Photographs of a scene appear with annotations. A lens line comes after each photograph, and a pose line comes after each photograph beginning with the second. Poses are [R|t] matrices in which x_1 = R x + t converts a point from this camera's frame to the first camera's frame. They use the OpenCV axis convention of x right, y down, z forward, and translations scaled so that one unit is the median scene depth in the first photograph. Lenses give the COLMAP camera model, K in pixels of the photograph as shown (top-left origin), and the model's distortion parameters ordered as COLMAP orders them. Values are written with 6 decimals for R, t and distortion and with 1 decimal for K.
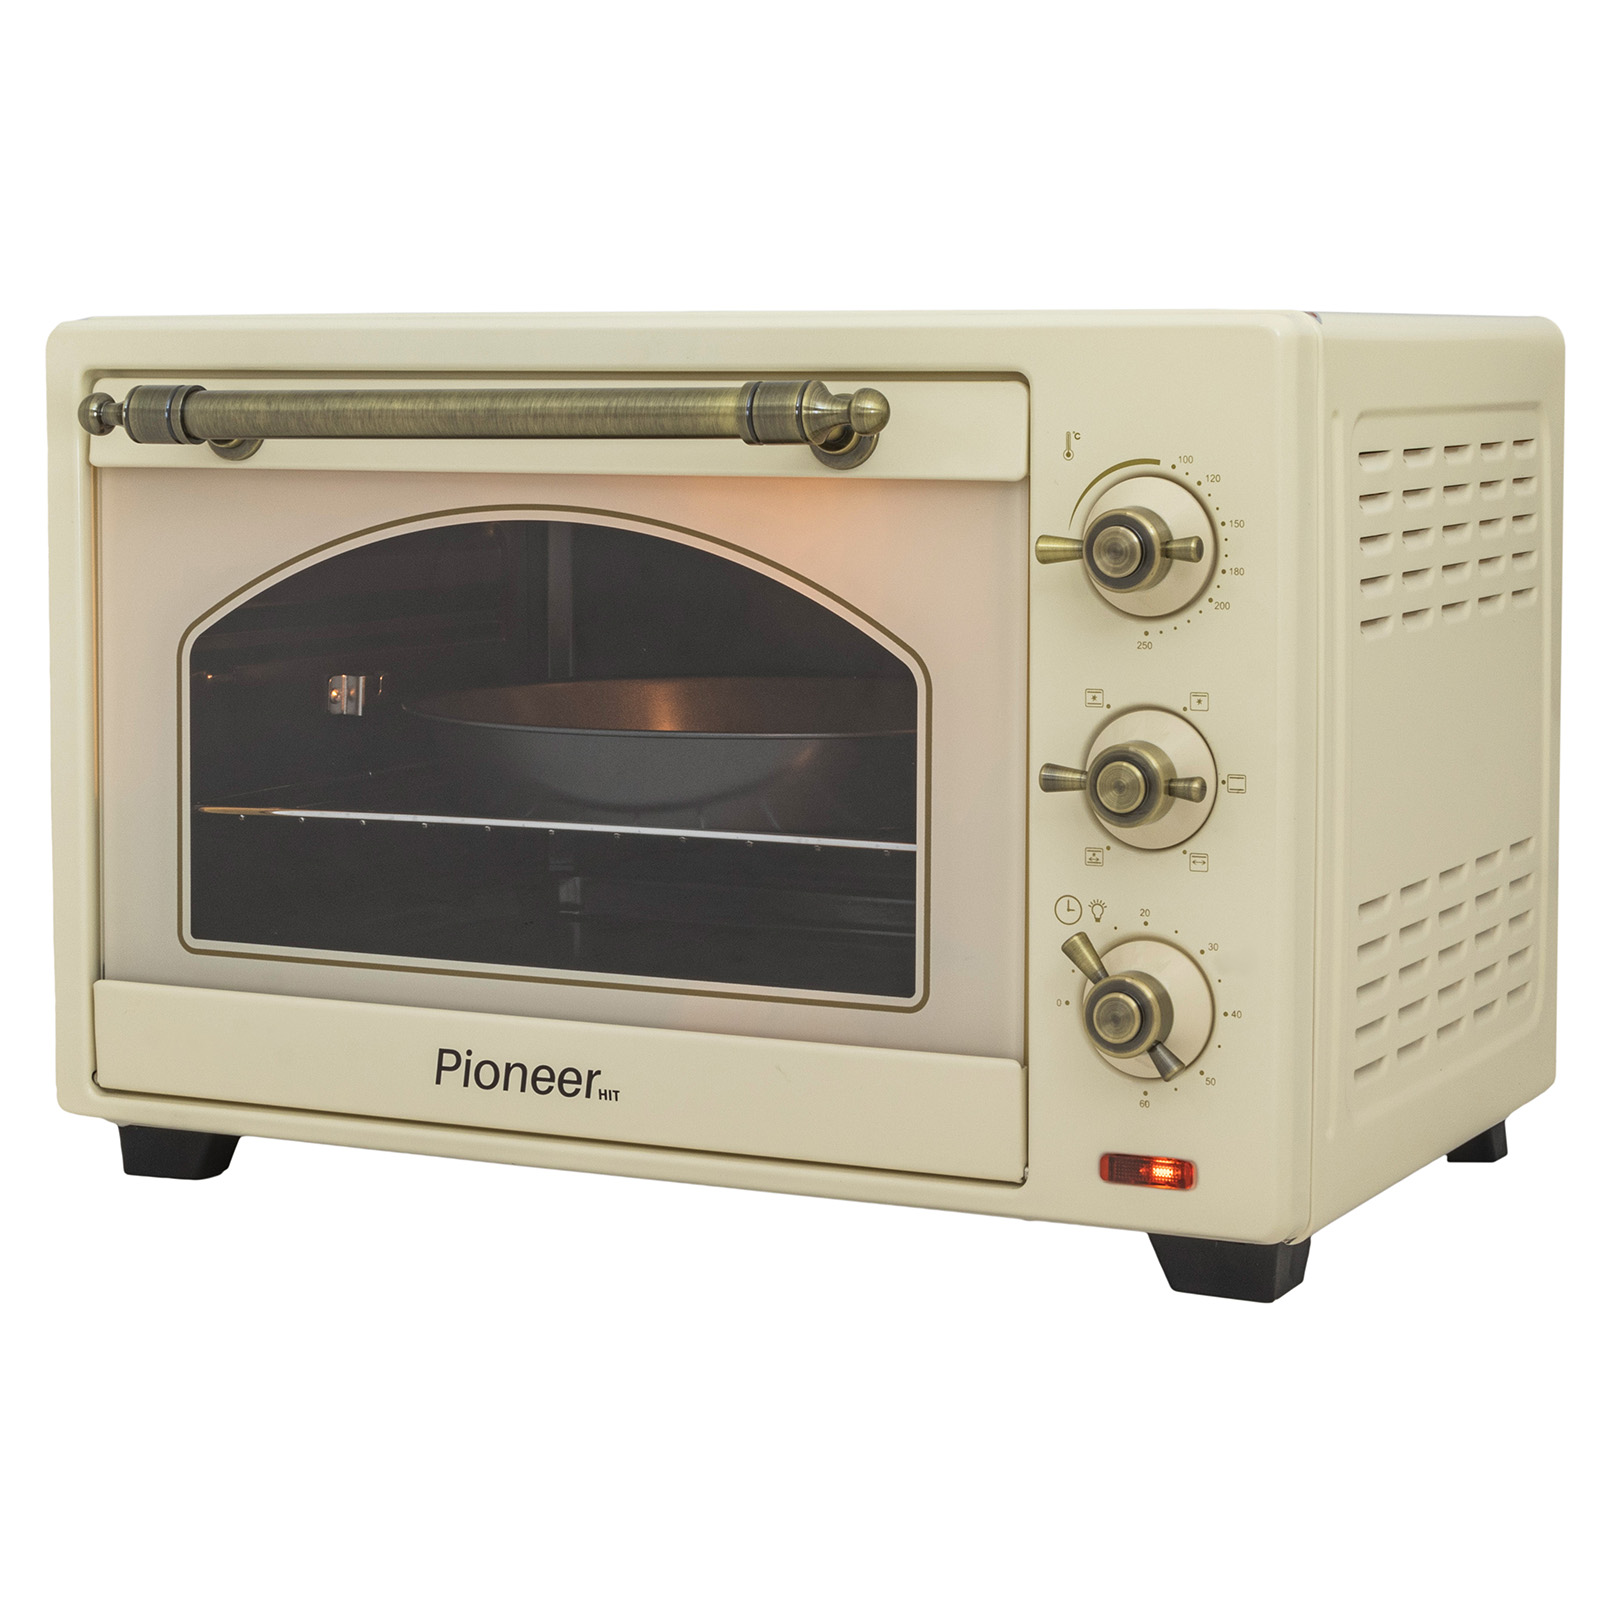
lens RADIAL K [[3908.0, 0, 765.1], [0, 3908.0, 746.5], [0, 0, 1]] dist [0.013234, 0.000000]
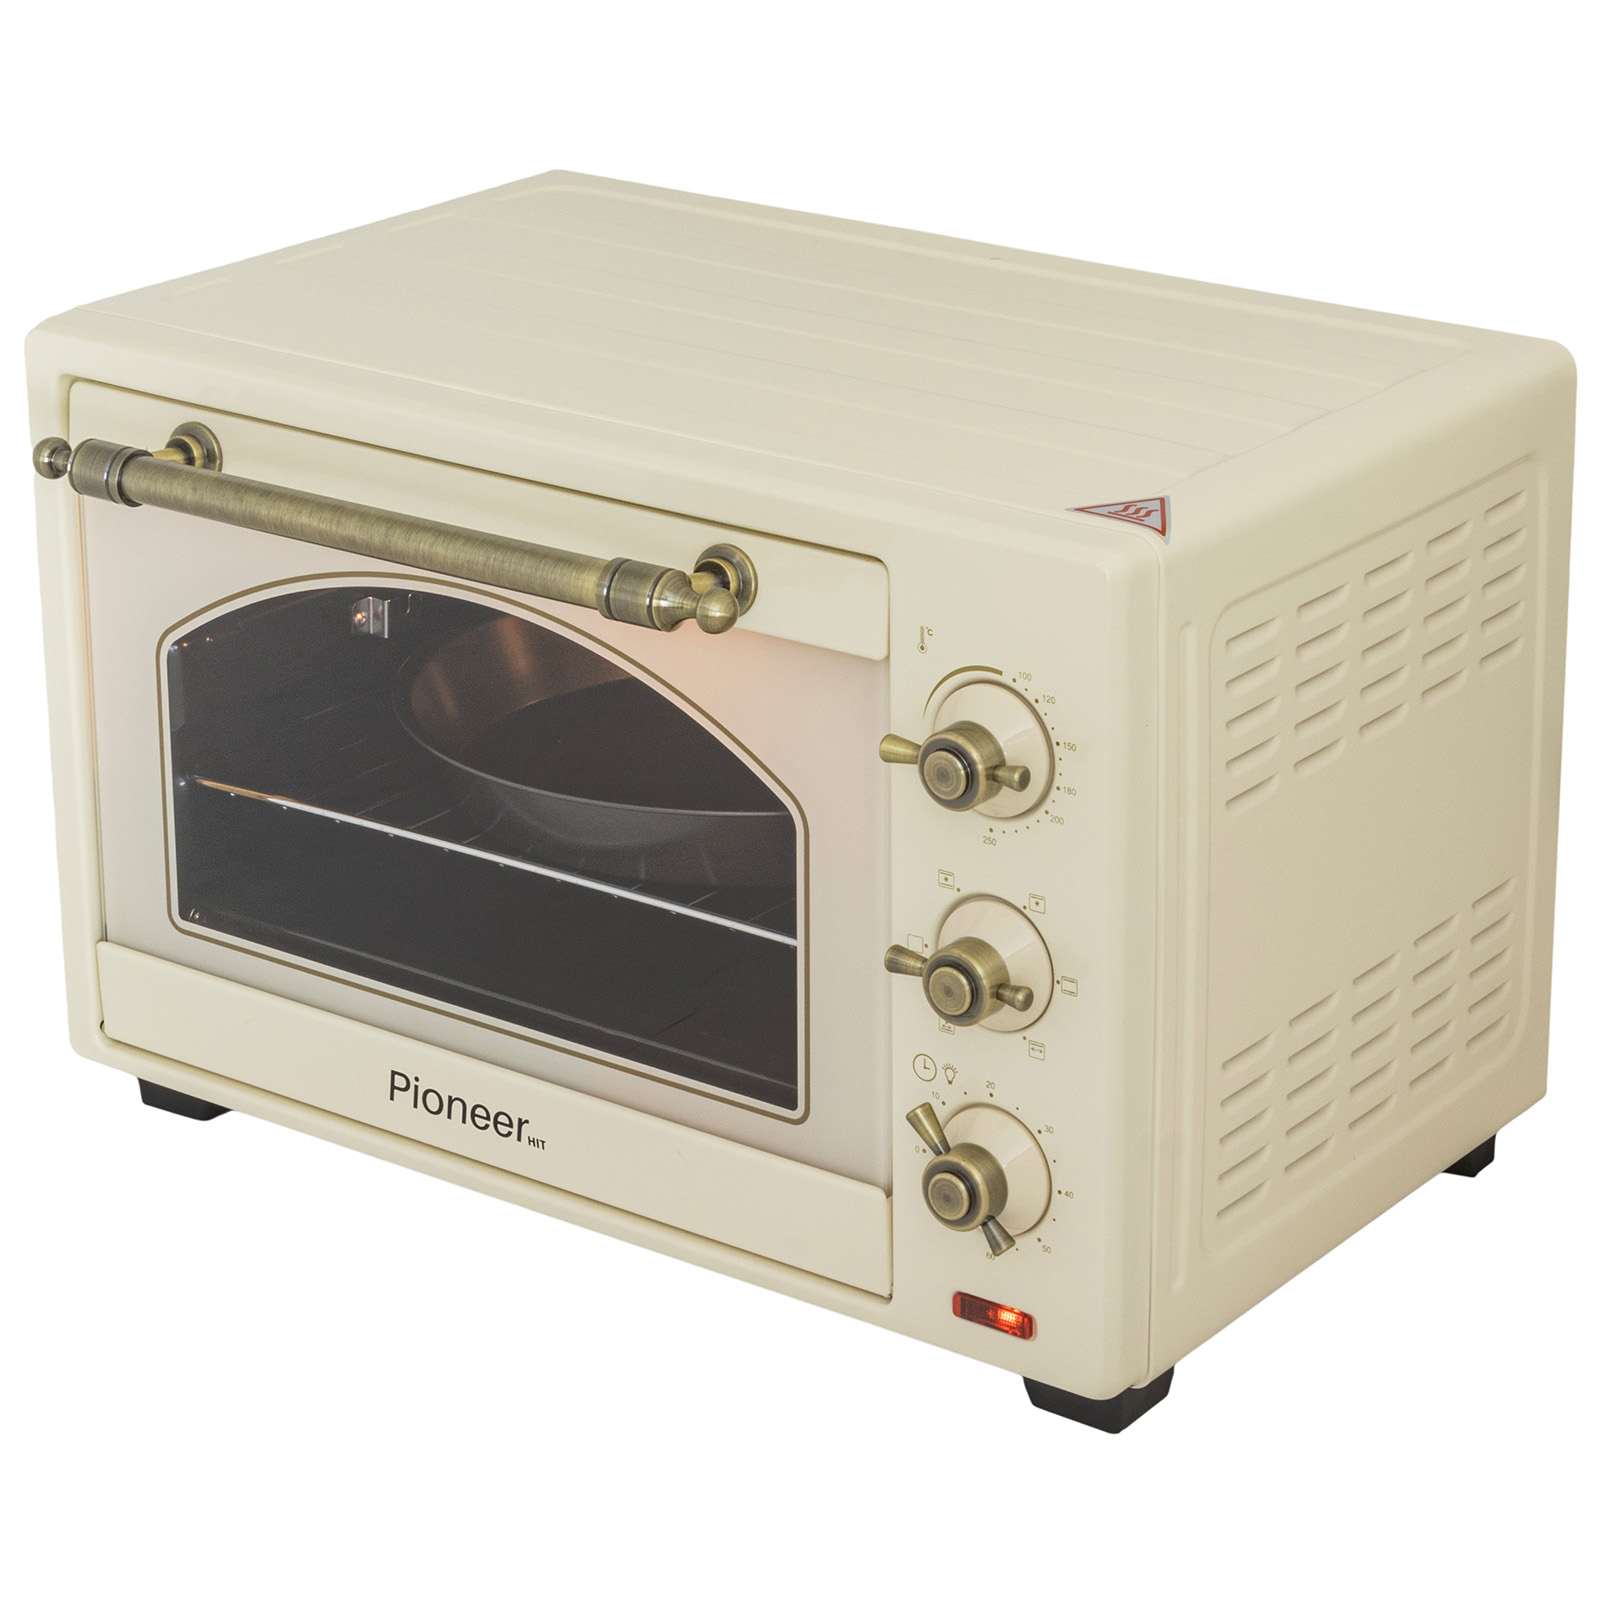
lens RADIAL K [[4567.3, 0, 795.4], [0, 4567.3, 735.9], [0, 0, 1]] dist [0.079555, 0.000000]
pose [[0.986094, 0.049007, -0.158797, 0.231308], [-0.007548, 0.967753, 0.251787, -0.345497], [0.166016, -0.247087, 0.954666, -0.128836]]
